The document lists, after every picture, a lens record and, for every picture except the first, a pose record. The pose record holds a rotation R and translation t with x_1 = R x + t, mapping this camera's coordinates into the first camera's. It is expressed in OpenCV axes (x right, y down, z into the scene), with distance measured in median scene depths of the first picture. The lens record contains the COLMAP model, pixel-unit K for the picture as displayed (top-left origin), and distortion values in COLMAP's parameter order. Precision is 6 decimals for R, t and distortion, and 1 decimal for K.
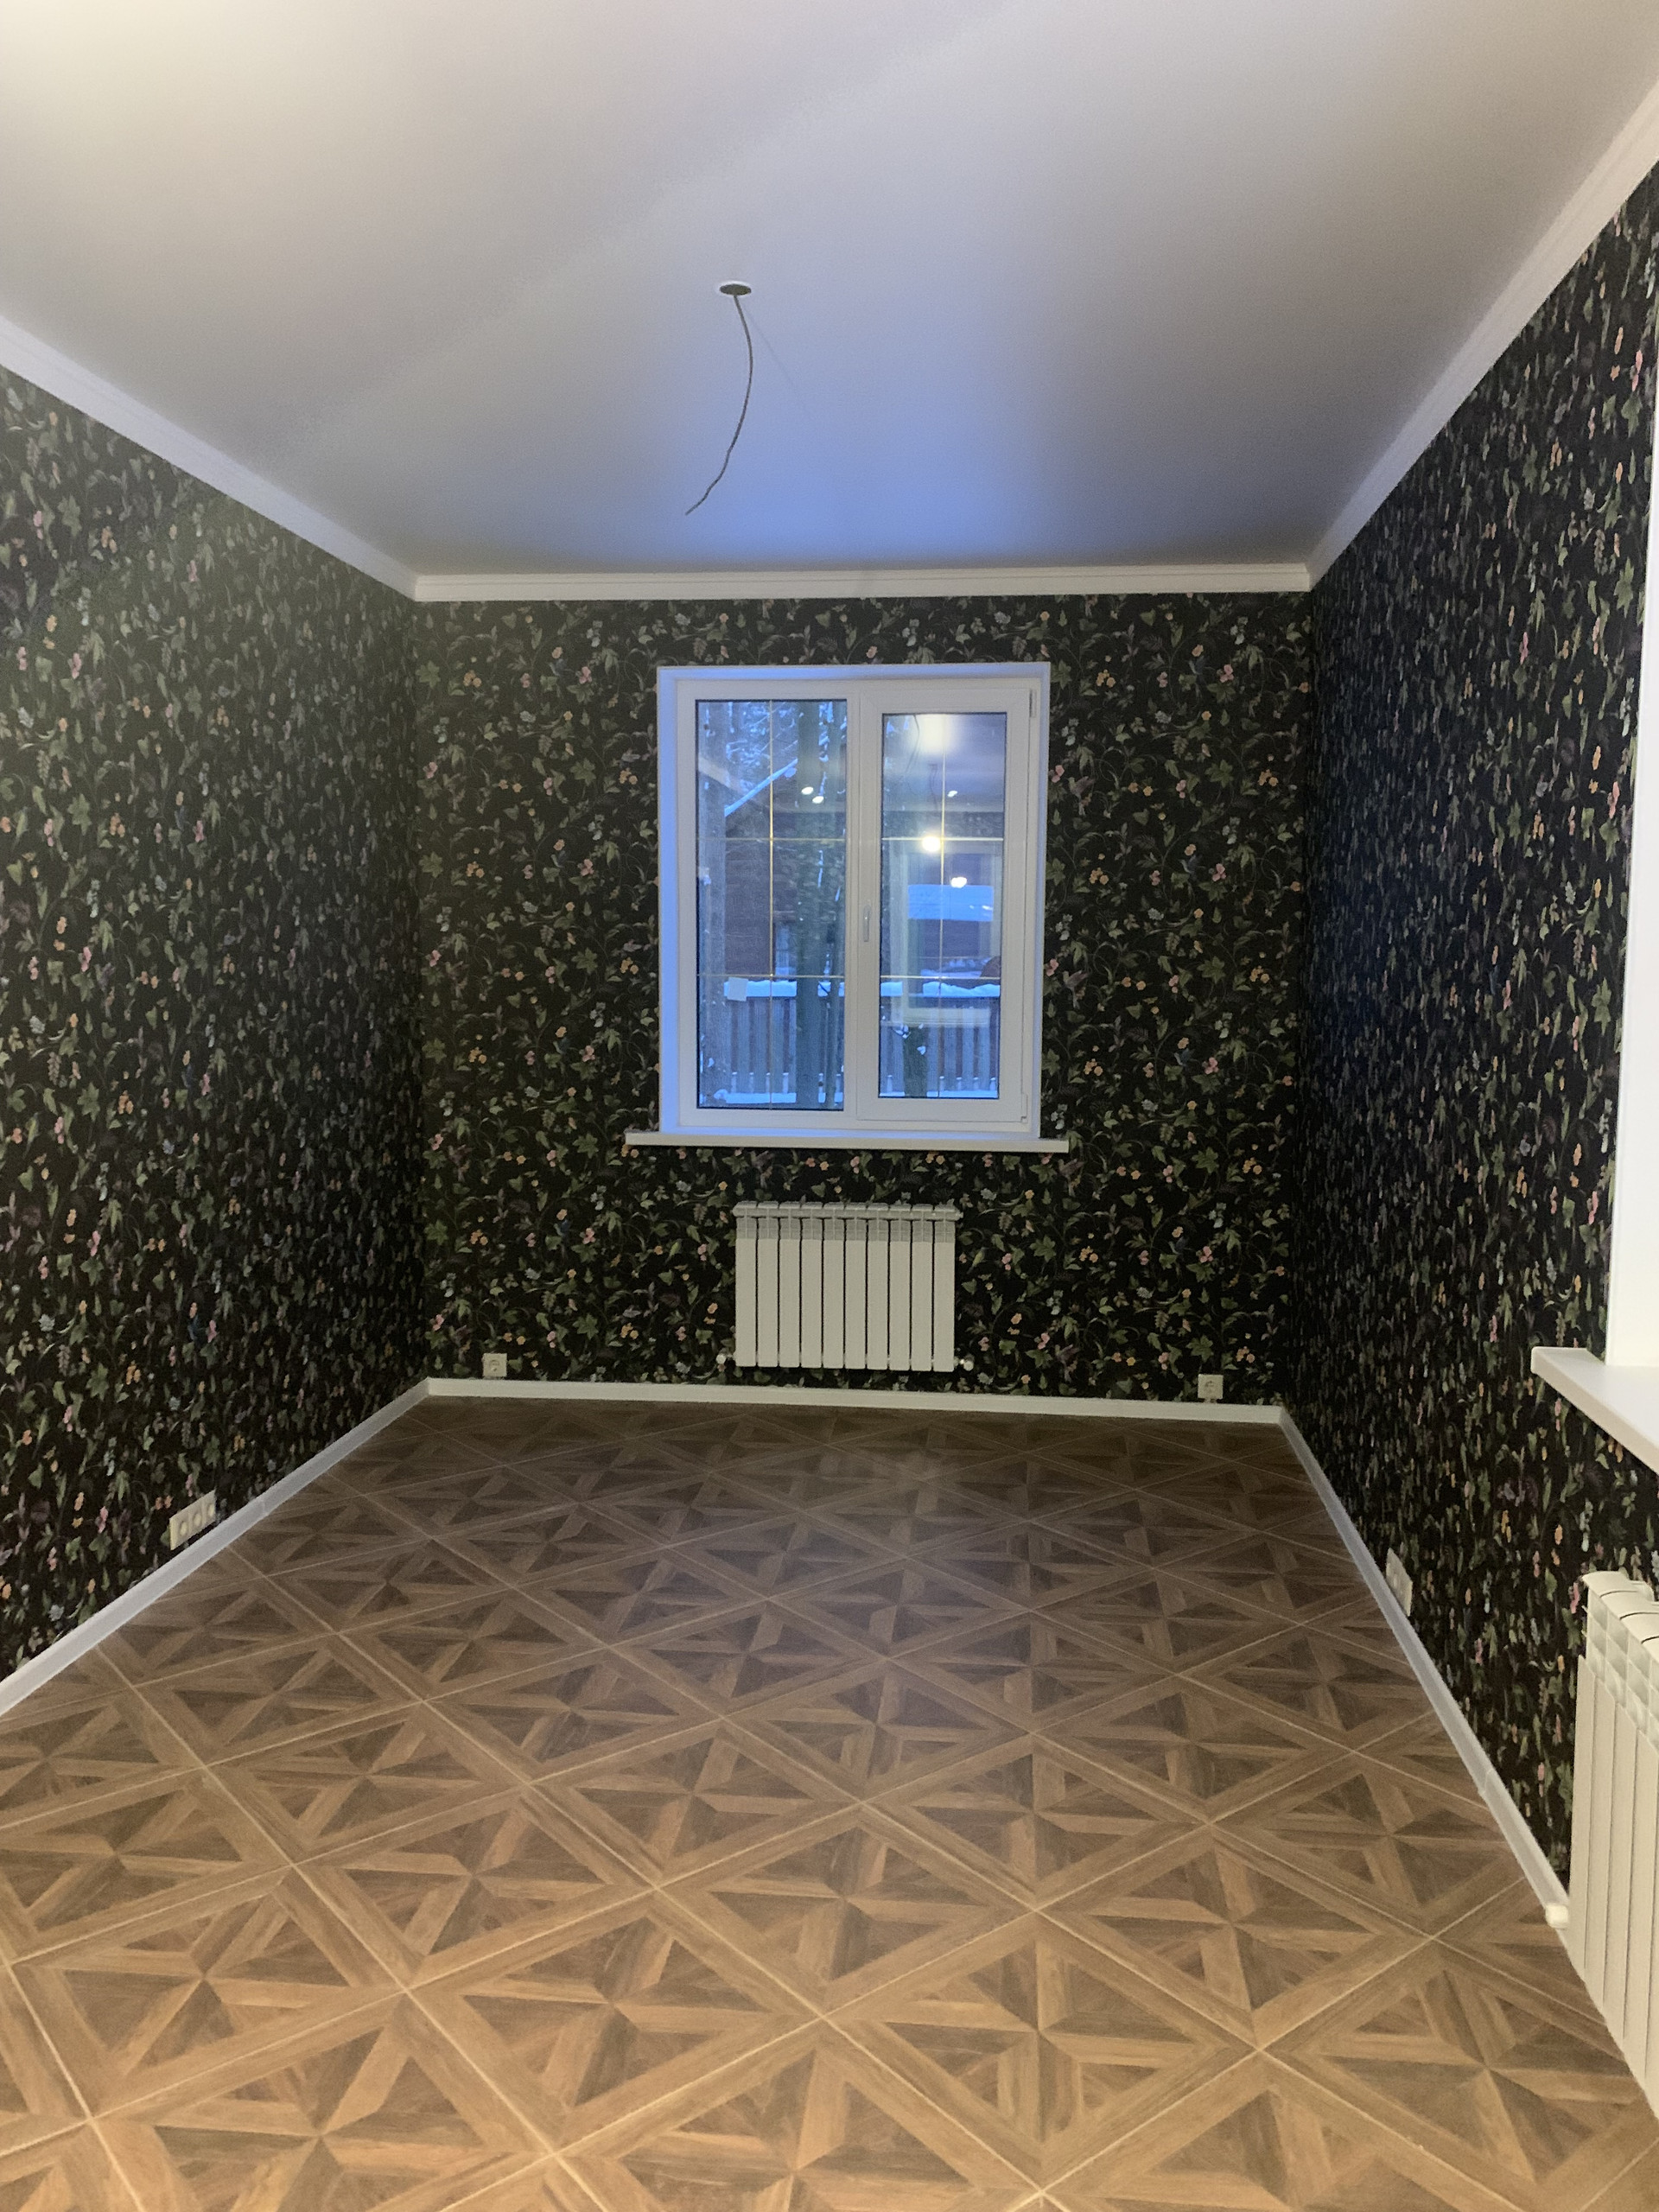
lens RADIAL K [[1705.5, 0, 899.6], [0, 1705.5, 1093.7], [0, 0, 1]] dist [0.013958, -0.025761]
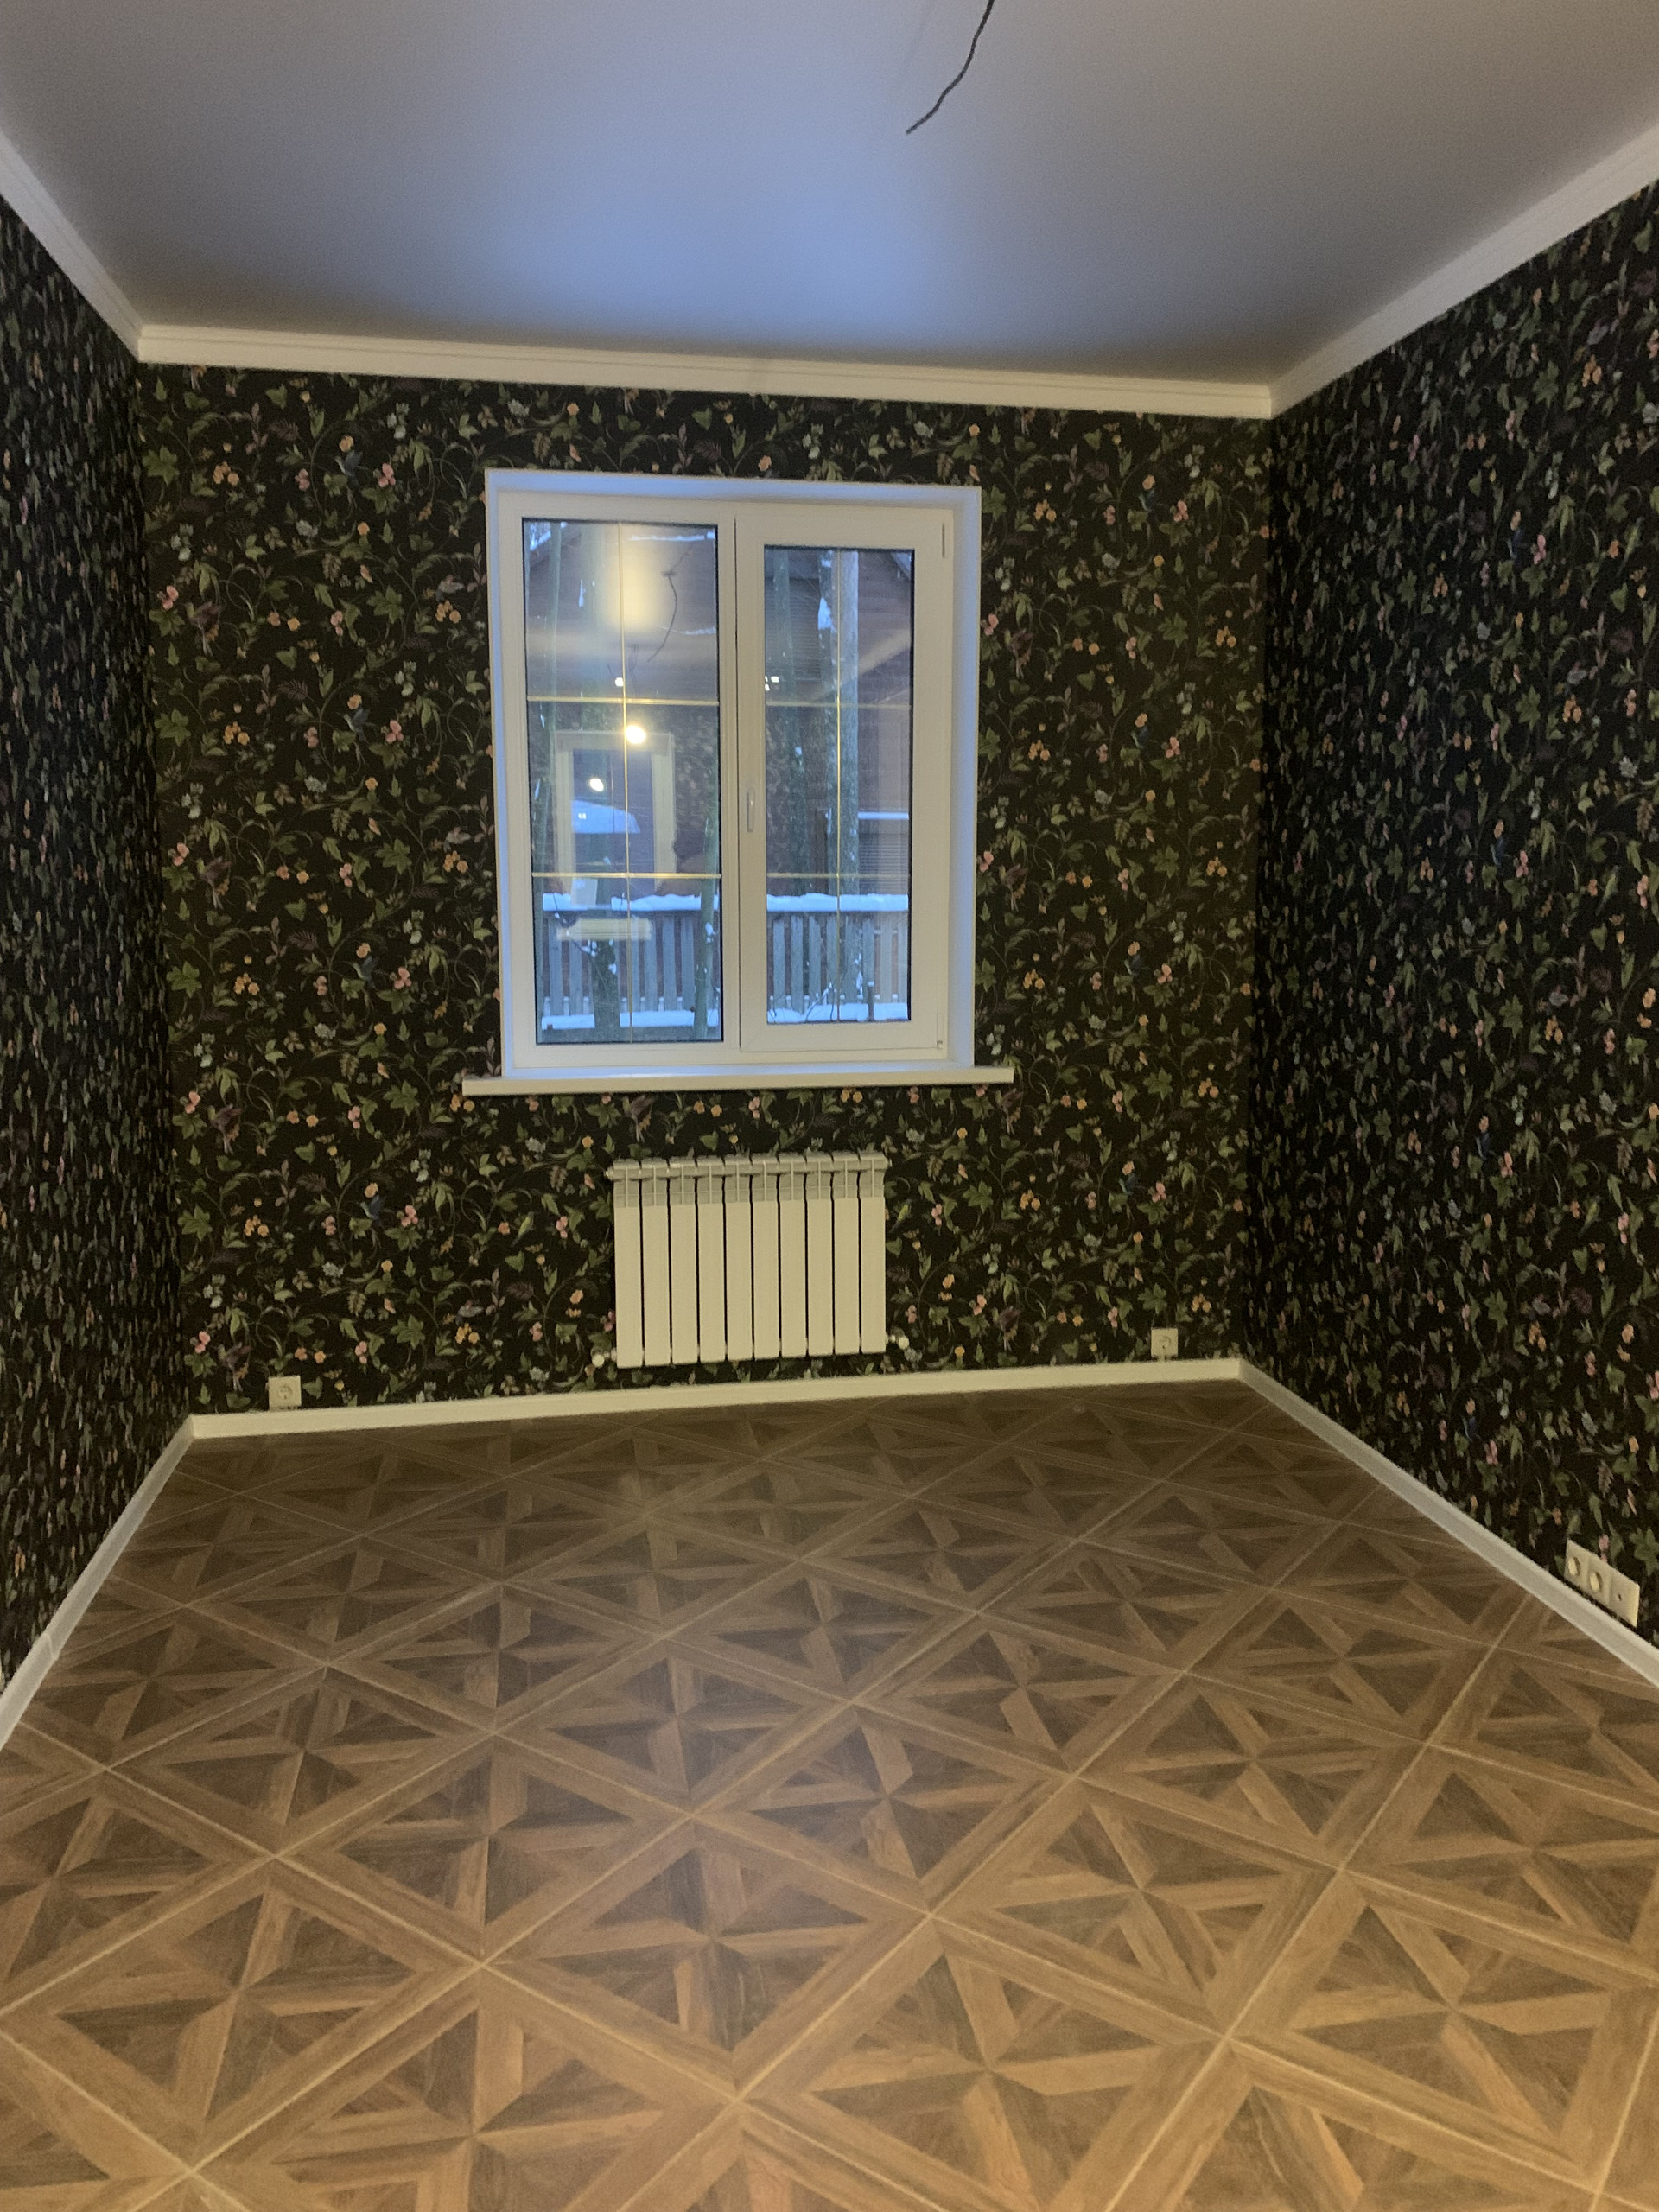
lens RADIAL K [[1705.5, 0, 908.1], [0, 1705.5, 1070.5], [0, 0, 1]] dist [0.013958, -0.025761]
pose [[0.962963, -0.040538, 0.266569, -0.172706], [0.030942, 0.998716, 0.040102, -0.006216], [-0.267852, -0.030368, 0.962981, 0.203558]]
